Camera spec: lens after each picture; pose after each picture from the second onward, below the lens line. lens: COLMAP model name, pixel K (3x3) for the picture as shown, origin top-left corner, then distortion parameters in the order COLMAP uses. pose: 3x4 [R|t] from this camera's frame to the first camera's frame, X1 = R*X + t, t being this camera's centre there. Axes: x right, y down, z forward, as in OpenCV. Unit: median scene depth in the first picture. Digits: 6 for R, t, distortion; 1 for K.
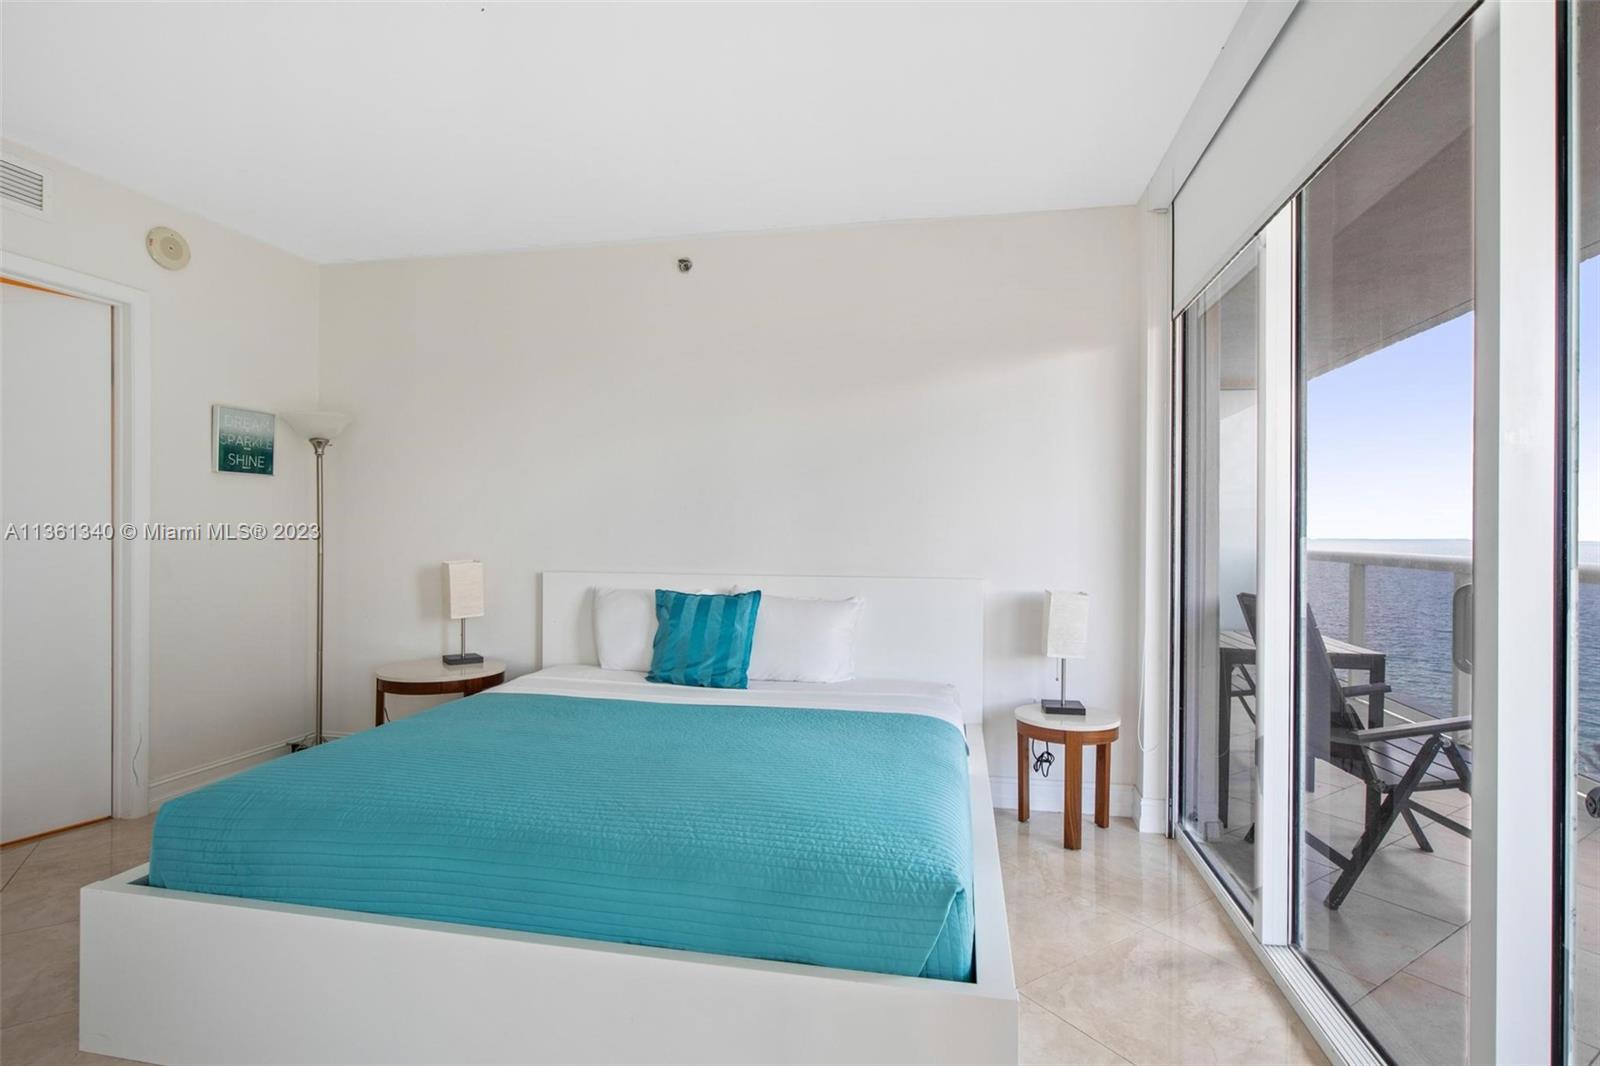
lens RADIAL K [[820.8, 0, 800.0], [0, 820.8, 533.0], [0, 0, 1]] dist [-0.001267, -0.000032]
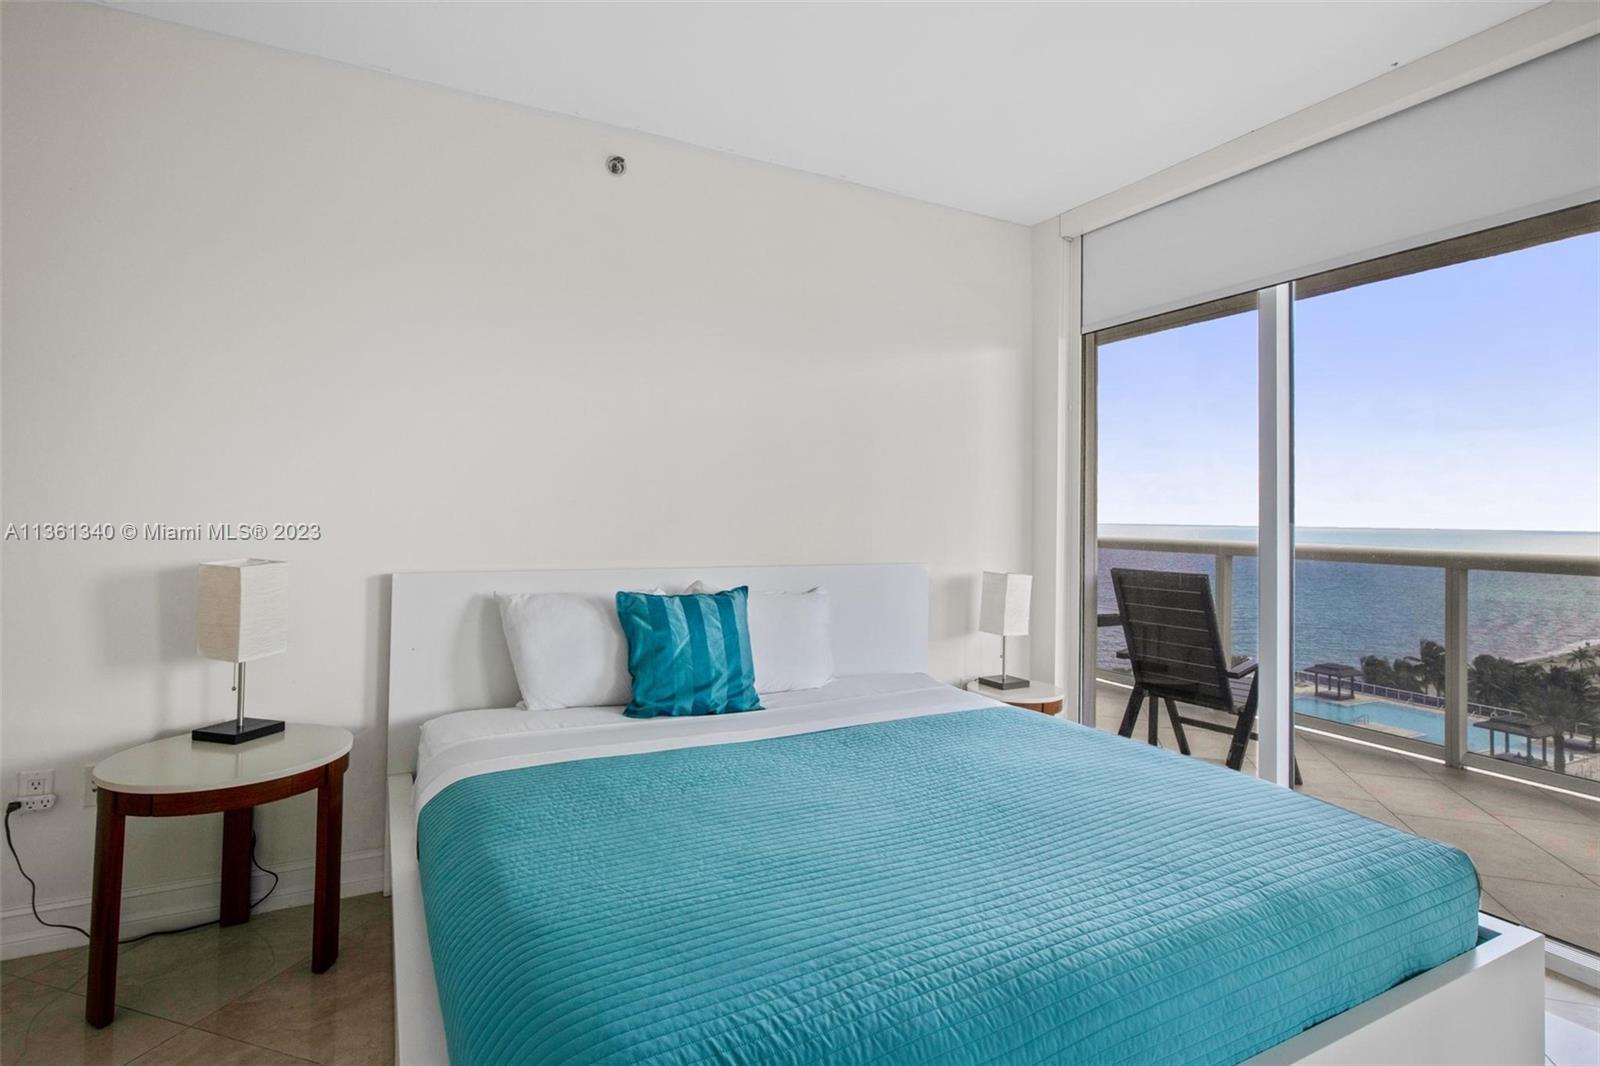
lens RADIAL K [[794.3, 0, 799.0], [0, 794.3, 504.4], [0, 0, 1]] dist [0.001403, 0.000002]
pose [[0.777068, 0.016114, 0.629210, -0.507406], [-0.011046, 0.999867, -0.011965, -0.003428], [-0.629320, 0.002347, 0.777143, 0.346322]]
